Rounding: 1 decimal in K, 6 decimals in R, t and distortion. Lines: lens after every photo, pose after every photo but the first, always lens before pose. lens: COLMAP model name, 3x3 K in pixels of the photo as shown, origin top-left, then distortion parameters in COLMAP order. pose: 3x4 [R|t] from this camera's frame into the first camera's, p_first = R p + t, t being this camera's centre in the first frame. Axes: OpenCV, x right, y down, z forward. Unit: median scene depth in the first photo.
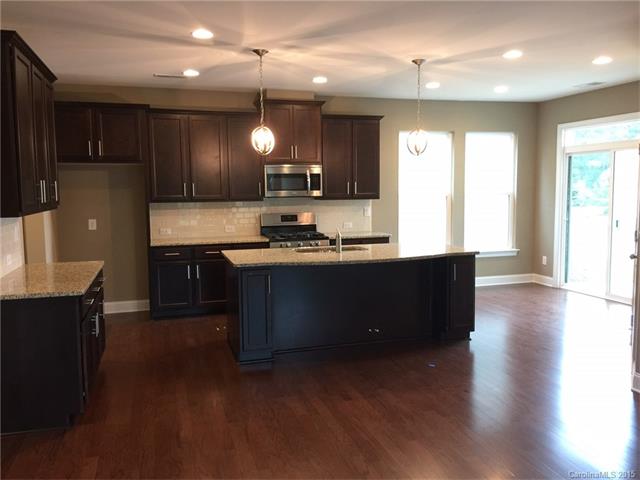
lens RADIAL K [[550.4, 0, 319.7], [0, 550.4, 238.4], [0, 0, 1]] dist [0.037773, -0.049587]
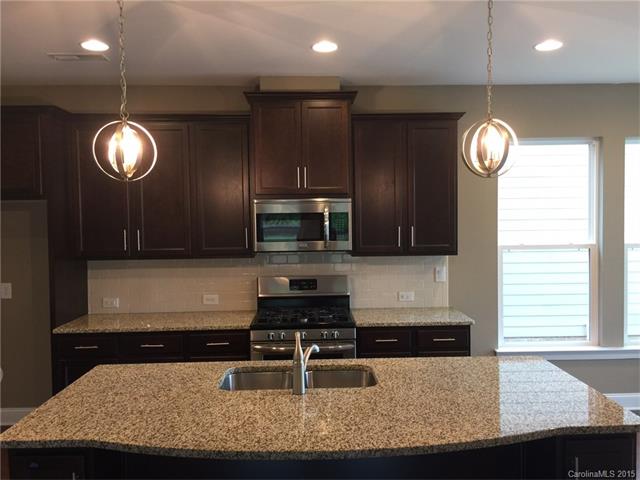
lens RADIAL K [[550.4, 0, 321.8], [0, 550.4, 240.7], [0, 0, 1]] dist [0.037773, -0.049587]
pose [[0.964708, 0.006640, -0.263239, 0.129197], [-0.020932, 0.998452, -0.051526, -0.055893], [0.262489, 0.055217, 0.963354, 0.421510]]
